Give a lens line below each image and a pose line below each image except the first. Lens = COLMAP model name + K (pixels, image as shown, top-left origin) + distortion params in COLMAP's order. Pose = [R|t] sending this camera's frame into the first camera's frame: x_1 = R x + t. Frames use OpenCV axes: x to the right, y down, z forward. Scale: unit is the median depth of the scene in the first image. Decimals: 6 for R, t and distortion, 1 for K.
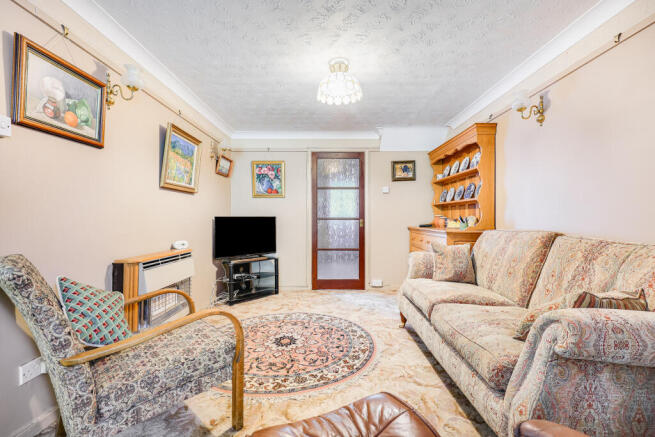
lens RADIAL K [[306.0, 0, 330.7], [0, 306.0, 219.5], [0, 0, 1]] dist [0.000731, 0.000022]
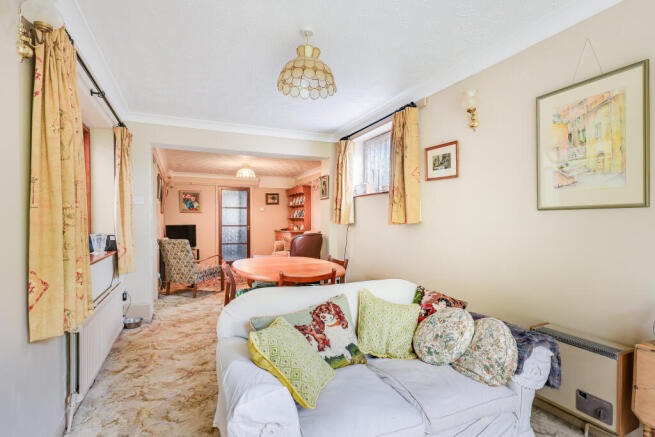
lens RADIAL K [[336.7, 0, 329.5], [0, 336.7, 222.6], [0, 0, 1]] dist [0.001974, 0.000041]
pose [[0.920595, 0.000342, 0.390520, -0.226708], [0.001678, 0.999987, -0.004832, -0.010630], [-0.390516, 0.005104, 0.920582, -0.958884]]
